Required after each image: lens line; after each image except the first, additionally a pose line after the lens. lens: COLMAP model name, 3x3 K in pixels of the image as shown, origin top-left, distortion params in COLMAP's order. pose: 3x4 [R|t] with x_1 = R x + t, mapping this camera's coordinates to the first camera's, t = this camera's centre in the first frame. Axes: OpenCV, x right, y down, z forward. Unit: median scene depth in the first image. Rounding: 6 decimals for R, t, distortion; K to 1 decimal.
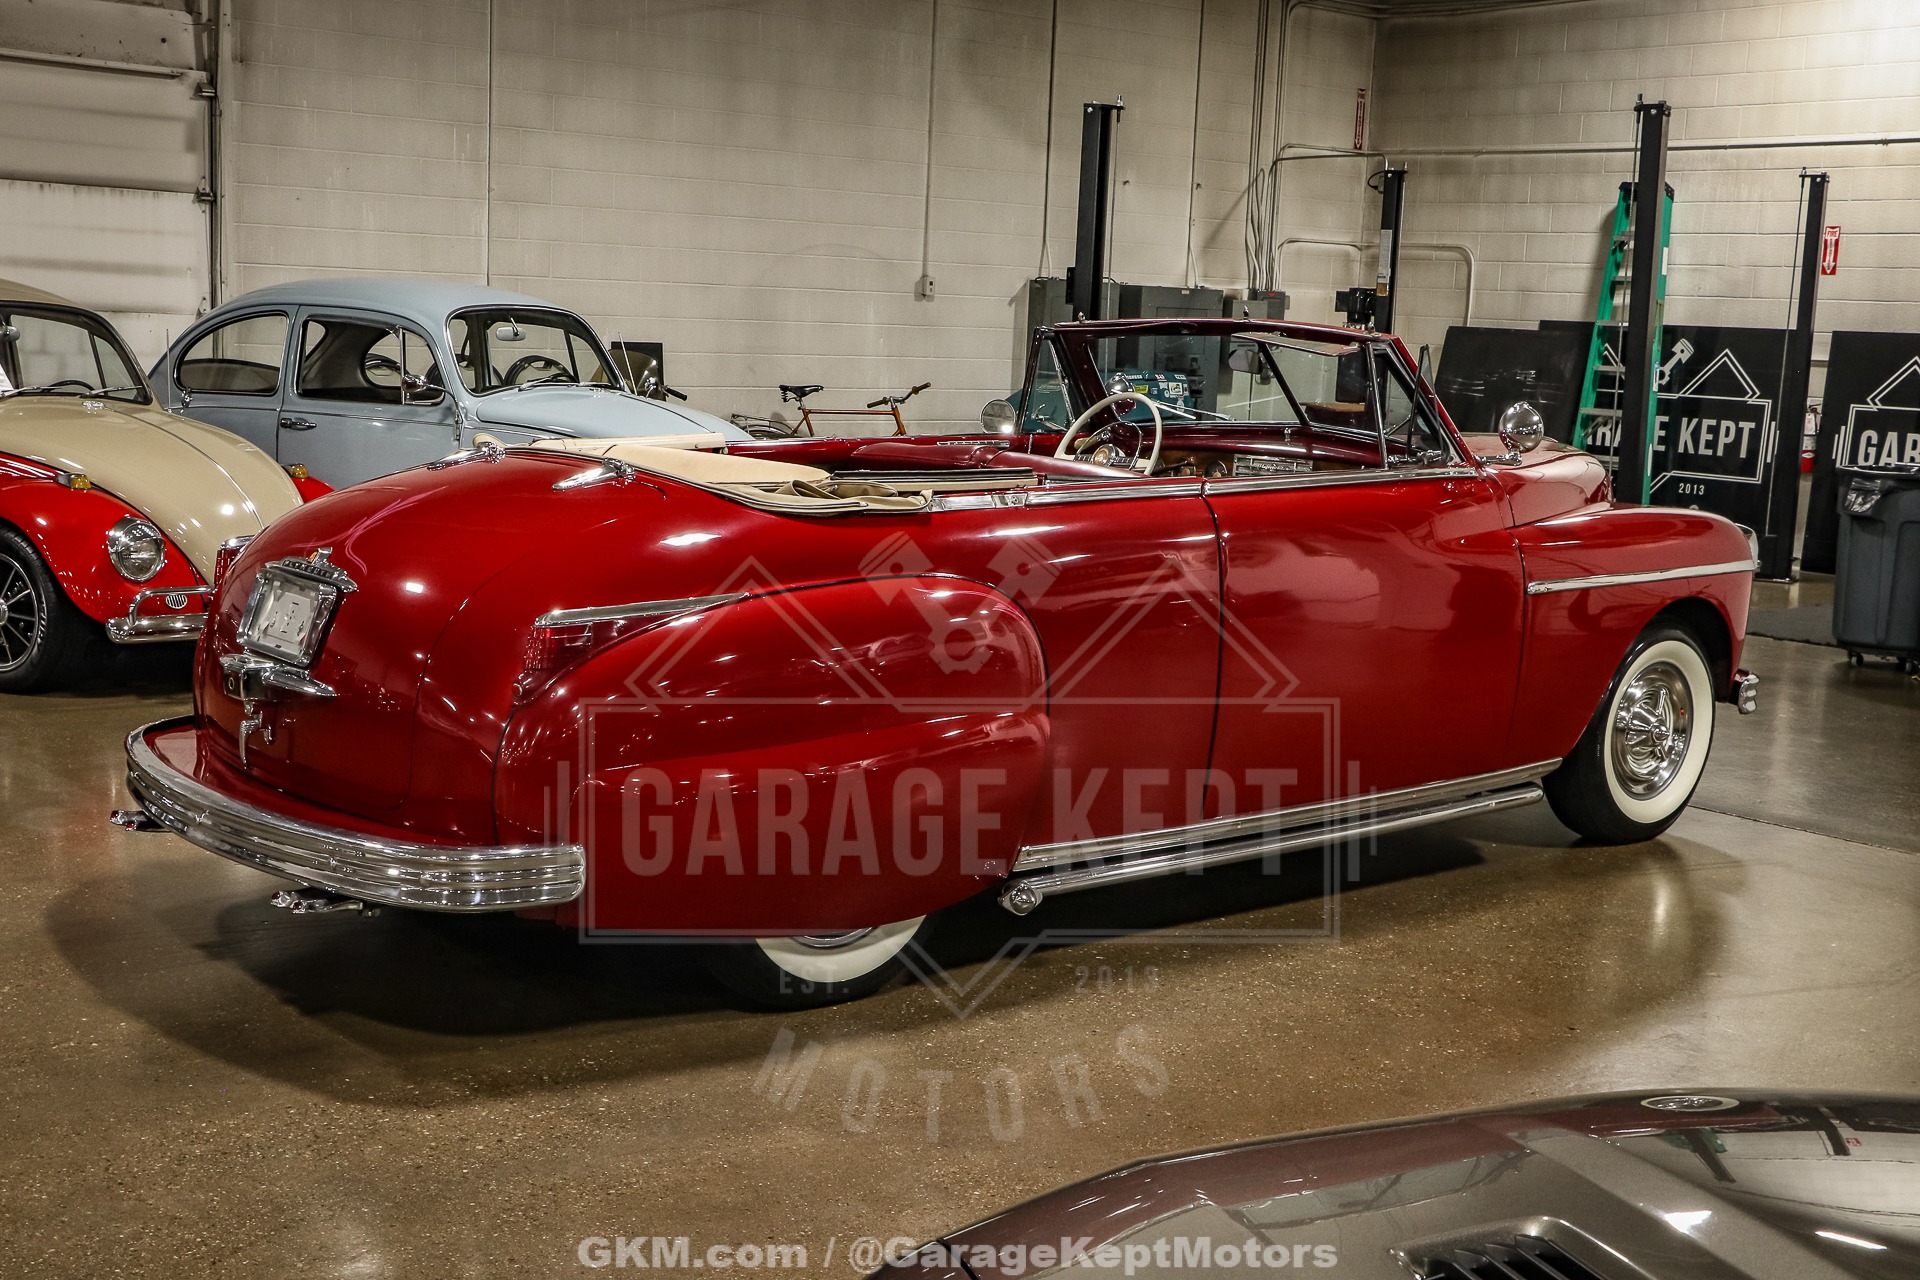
lens RADIAL K [[2283.8, 0, 967.4], [0, 2283.8, 636.1], [0, 0, 1]] dist [-0.019323, 0.328253]
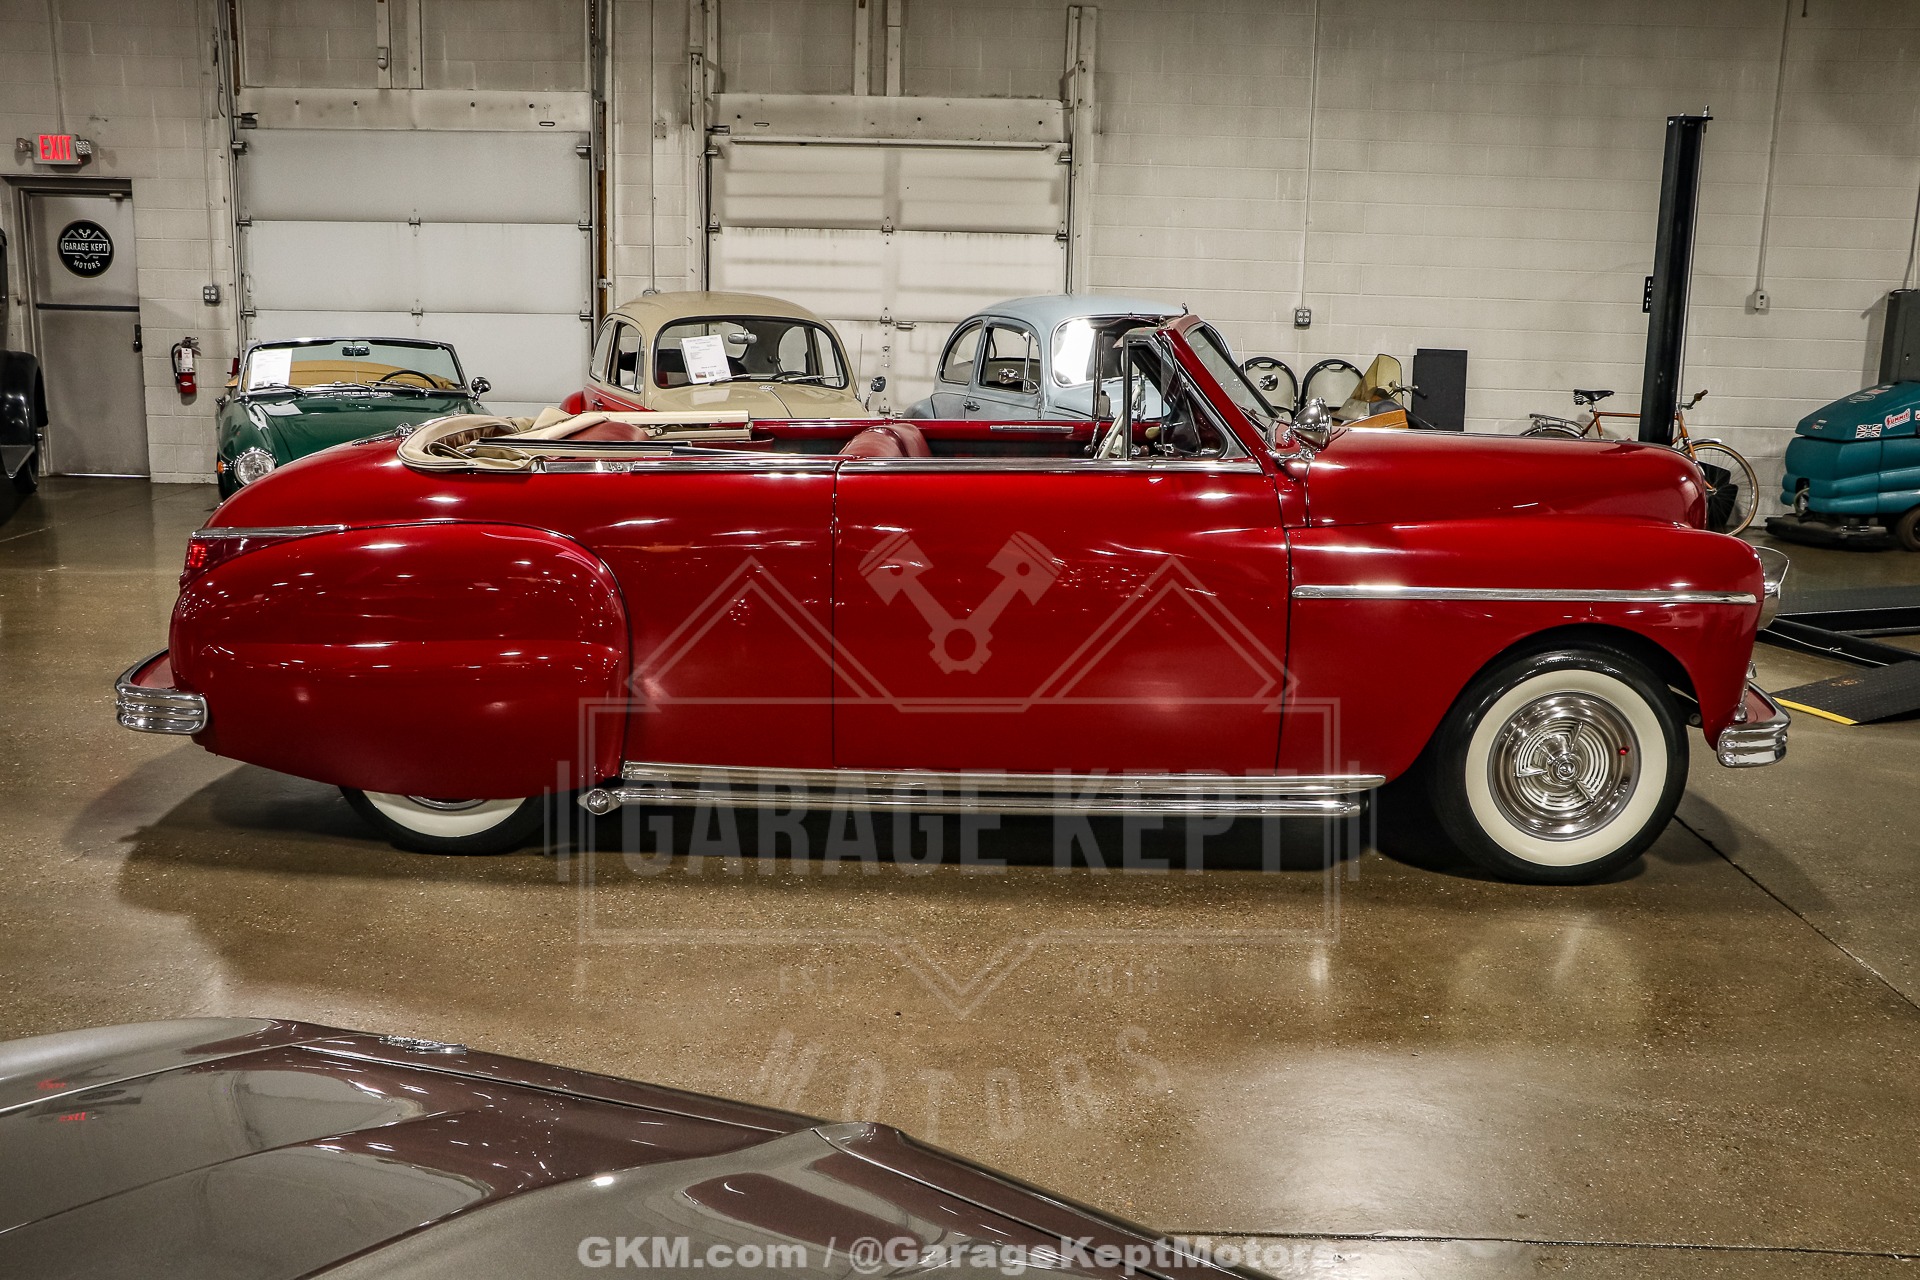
lens RADIAL K [[1830.8, 0, 958.7], [0, 1830.8, 641.7], [0, 0, 1]] dist [-0.147867, 0.256552]
pose [[0.764351, 0.103973, -0.636362, 0.260235], [-0.085975, 0.994535, 0.059228, -0.013765], [0.639043, 0.009440, 0.769113, 0.132649]]
